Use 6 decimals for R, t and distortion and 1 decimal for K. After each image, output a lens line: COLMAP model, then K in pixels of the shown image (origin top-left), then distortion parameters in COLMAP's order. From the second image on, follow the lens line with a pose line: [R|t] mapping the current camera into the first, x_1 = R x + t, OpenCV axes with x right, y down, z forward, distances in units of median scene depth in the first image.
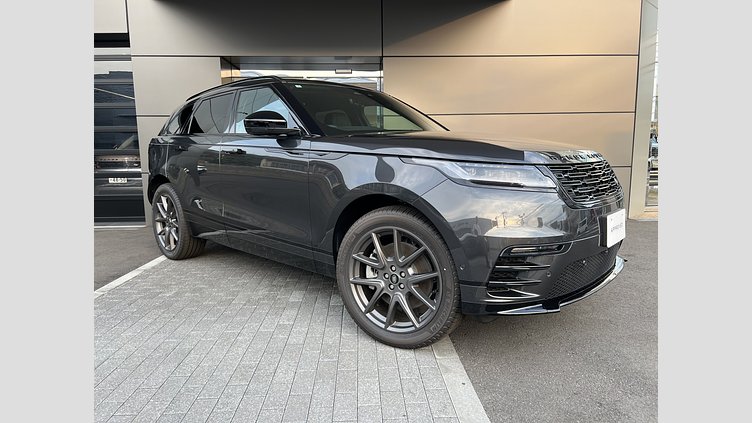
lens RADIAL K [[433.0, 0, 379.5], [0, 433.0, 215.6], [0, 0, 1]] dist [0.005771, -0.002202]
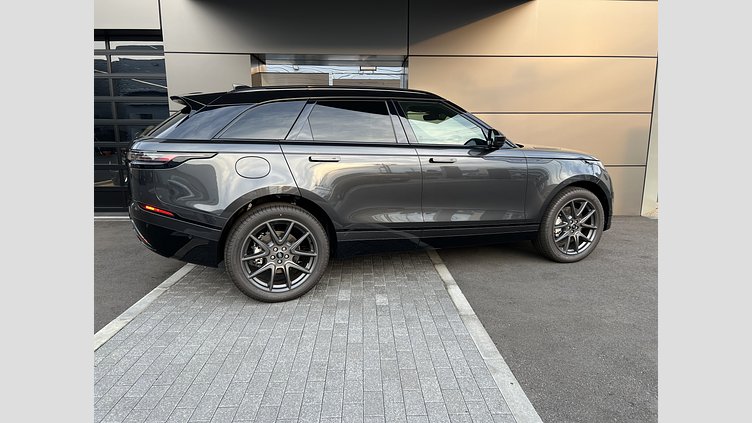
lens RADIAL K [[433.0, 0, 379.5], [0, 433.0, 215.6], [0, 0, 1]] dist [0.005771, -0.002202]
pose [[0.999876, 0.015349, -0.003547, -0.113523], [-0.015179, 0.998925, 0.043800, -0.072709], [0.004215, -0.043740, 0.999034, -0.094245]]
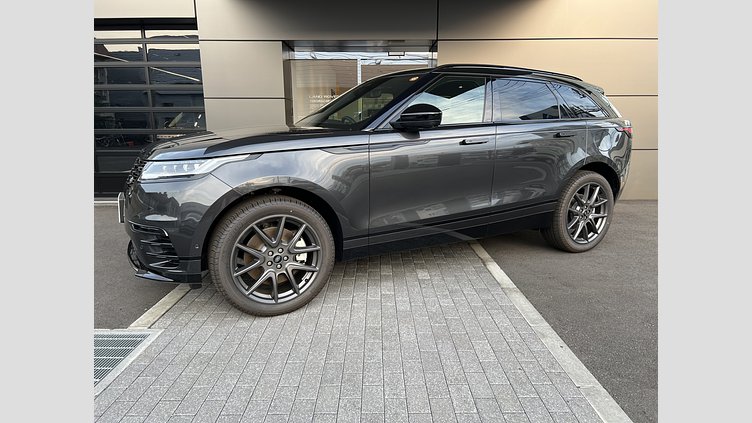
lens RADIAL K [[433.6, 0, 376.8], [0, 433.6, 216.7], [0, 0, 1]] dist [0.005470, 0.000748]
pose [[0.998981, 0.015655, -0.042334, -0.191536], [-0.012845, 0.997746, 0.065861, -0.030798], [0.043269, -0.065250, 0.996930, -0.138256]]
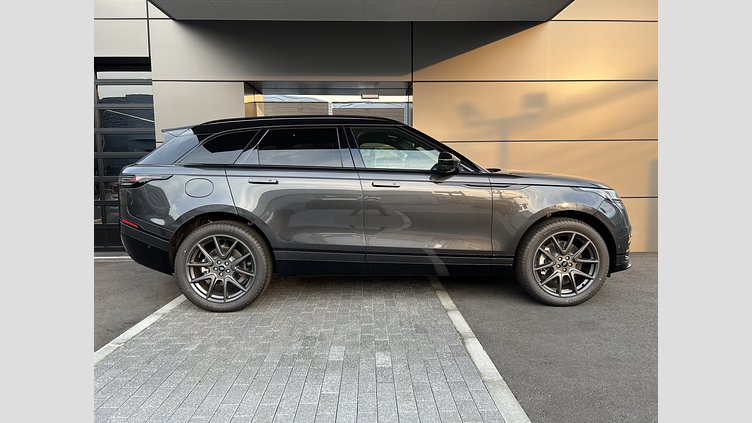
lens RADIAL K [[433.0, 0, 379.5], [0, 433.0, 215.6], [0, 0, 1]] dist [0.005771, -0.002202]
pose [[0.999793, 0.007296, -0.018987, -0.100438], [-0.008140, 0.998964, -0.044772, -0.061464], [0.018641, 0.044917, 0.998817, 0.125249]]
